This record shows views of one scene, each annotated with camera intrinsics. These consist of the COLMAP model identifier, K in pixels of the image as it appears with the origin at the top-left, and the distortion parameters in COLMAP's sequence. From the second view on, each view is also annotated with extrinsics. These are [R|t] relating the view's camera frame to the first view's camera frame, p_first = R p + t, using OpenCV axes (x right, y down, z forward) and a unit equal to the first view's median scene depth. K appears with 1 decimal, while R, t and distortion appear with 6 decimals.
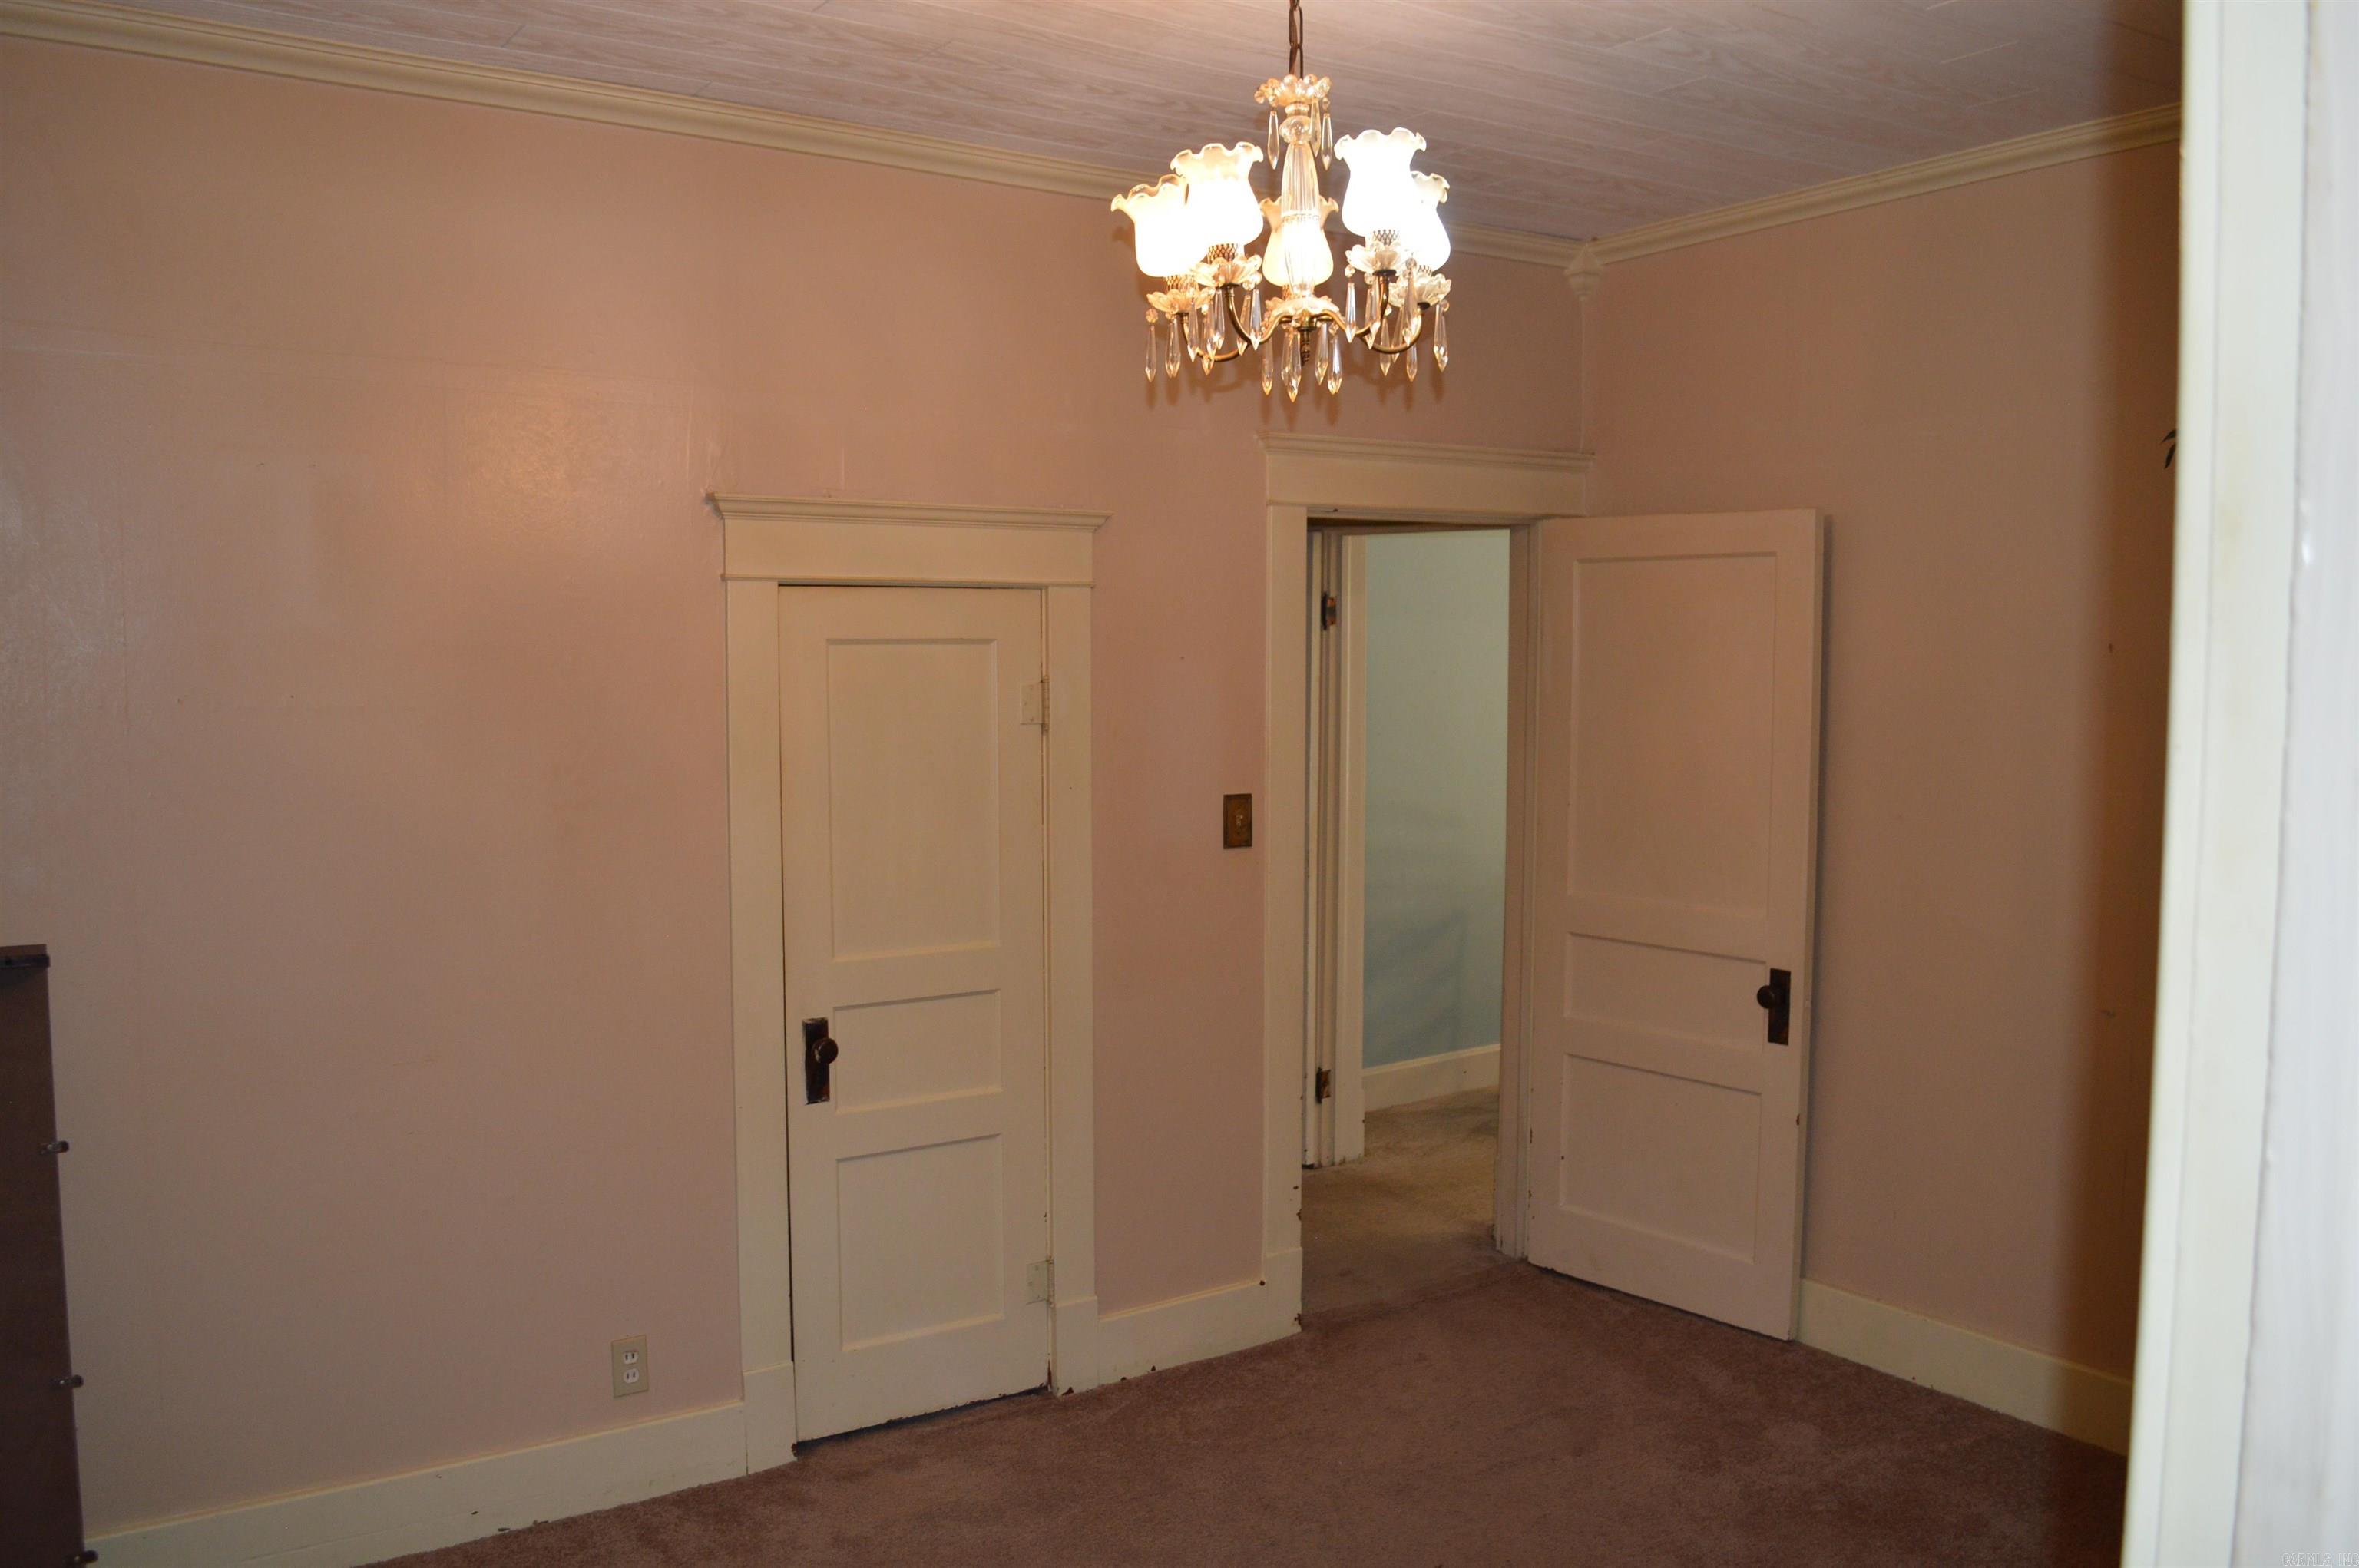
lens RADIAL K [[1899.6, 0, 1169.5], [0, 1899.6, 791.1], [0, 0, 1]] dist [-0.066119, -0.001214]
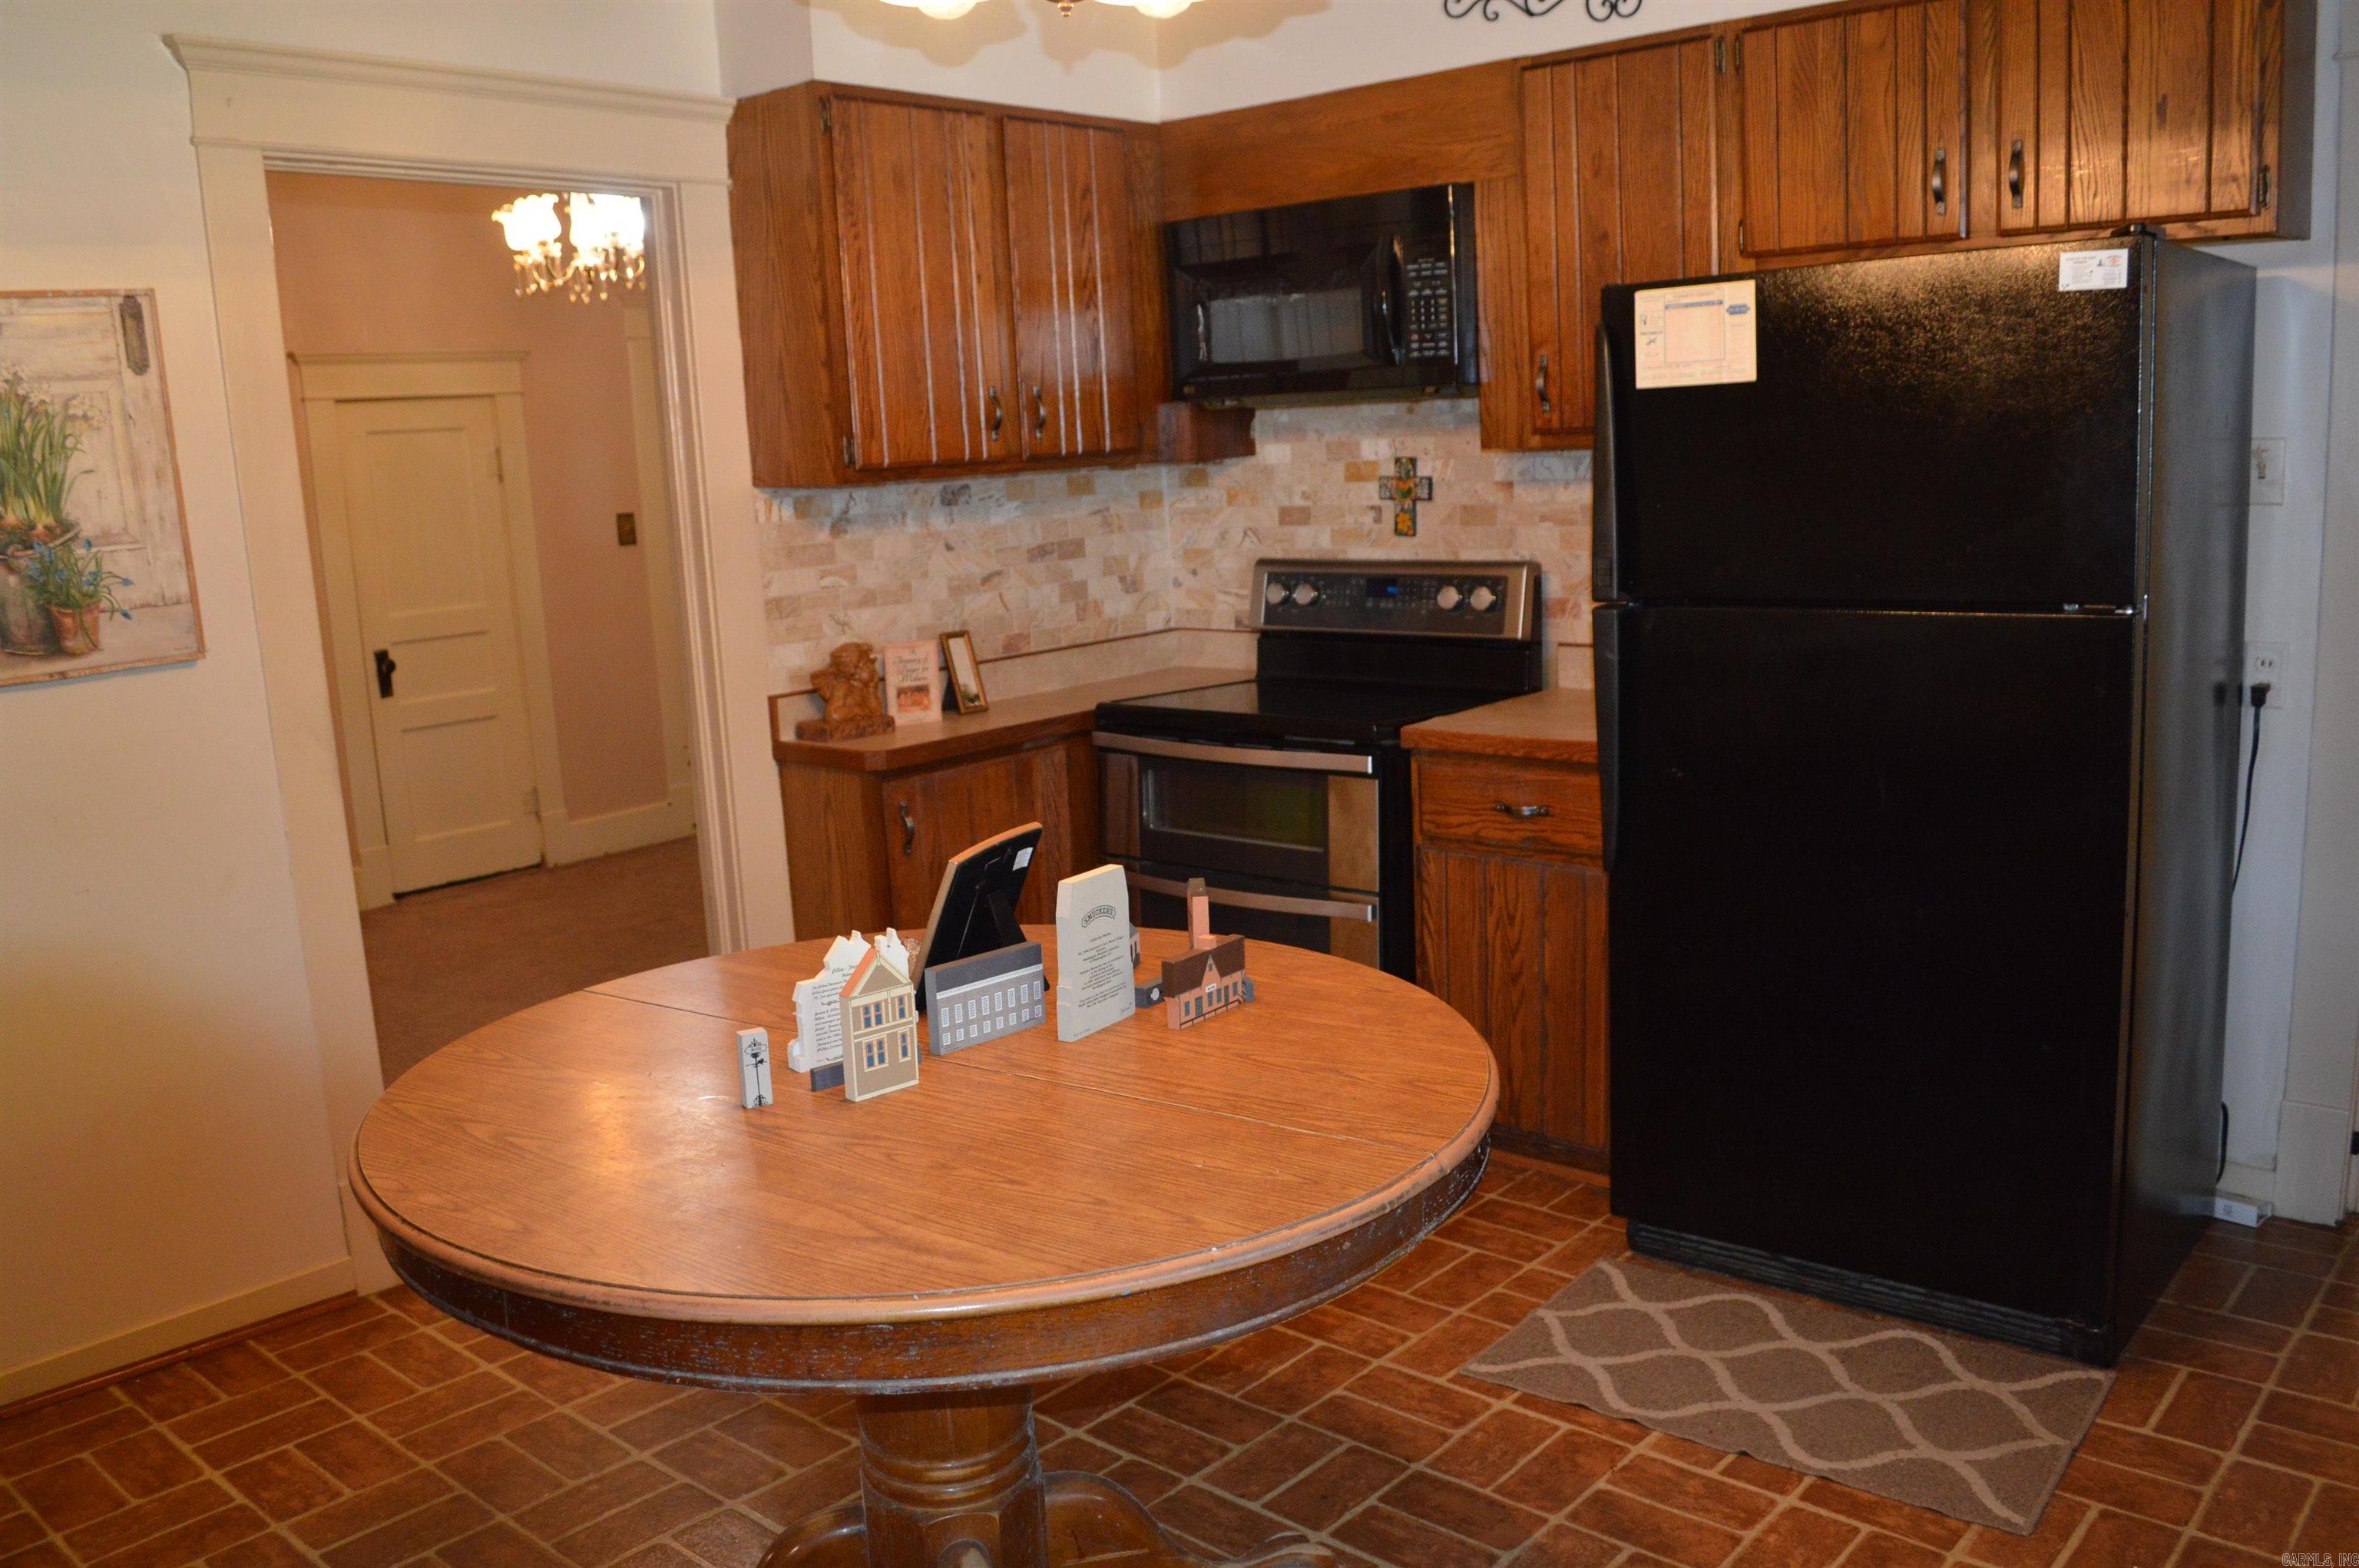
lens RADIAL K [[1899.6, 0, 1169.5], [0, 1899.6, 791.1], [0, 0, 1]] dist [-0.066119, -0.001214]
pose [[0.969021, -0.090907, 0.229637, 0.109015], [0.065346, 0.991030, 0.116575, 0.092397], [-0.238175, -0.097958, 0.966270, -0.855669]]
